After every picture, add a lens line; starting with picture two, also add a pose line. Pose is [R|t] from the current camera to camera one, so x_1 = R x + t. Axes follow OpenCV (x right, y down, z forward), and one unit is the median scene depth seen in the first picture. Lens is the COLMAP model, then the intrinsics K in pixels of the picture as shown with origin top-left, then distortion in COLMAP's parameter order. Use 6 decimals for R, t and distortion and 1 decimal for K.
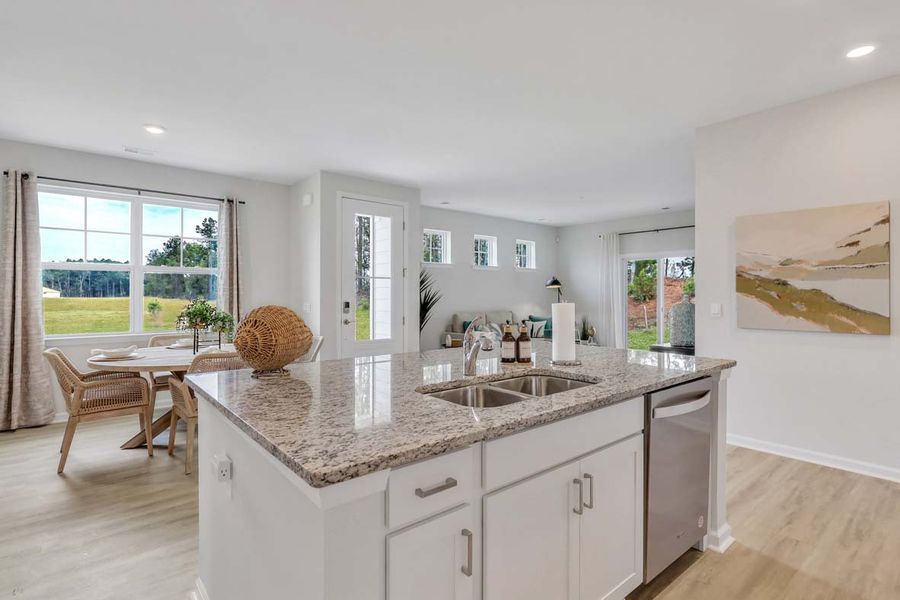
lens RADIAL K [[483.9, 0, 426.7], [0, 483.9, 299.1], [0, 0, 1]] dist [-0.012861, 0.001849]
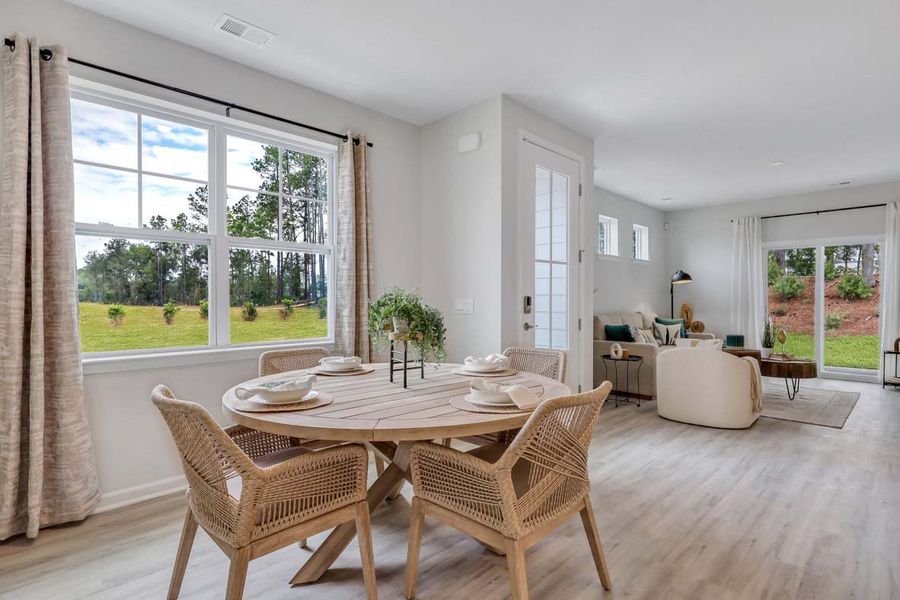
lens RADIAL K [[483.9, 0, 417.3], [0, 483.9, 309.5], [0, 0, 1]] dist [-0.012861, 0.001849]
pose [[0.995447, -0.004802, 0.095199, -0.478073], [0.003946, 0.999950, 0.009177, 0.021423], [-0.095239, -0.008759, 0.995416, 0.430918]]
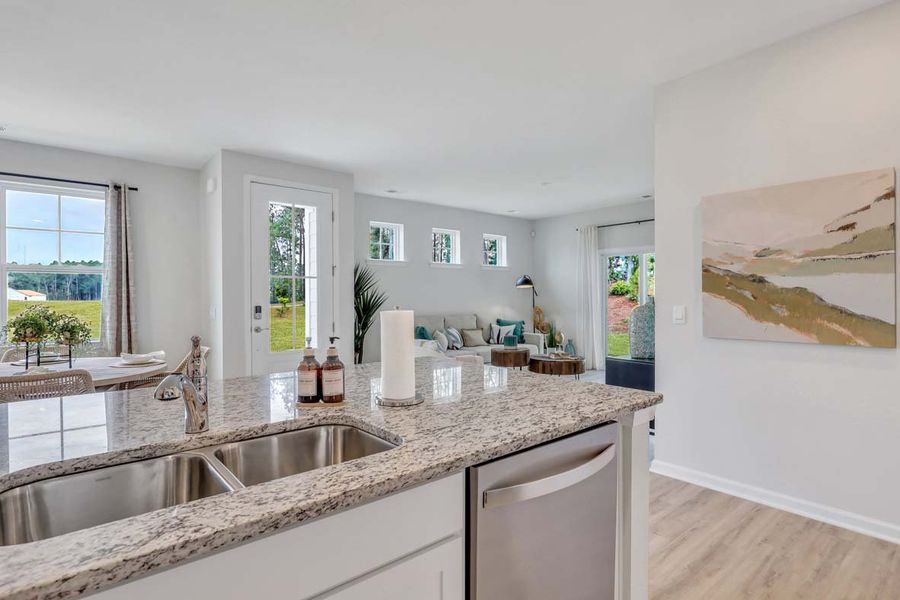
lens RADIAL K [[483.9, 0, 441.4], [0, 483.9, 302.6], [0, 0, 1]] dist [-0.012861, 0.001849]
pose [[0.999982, -0.005818, 0.001171, 0.194808], [0.005811, 0.999965, 0.006081, -0.003562], [-0.001207, -0.006074, 0.999981, 0.192024]]
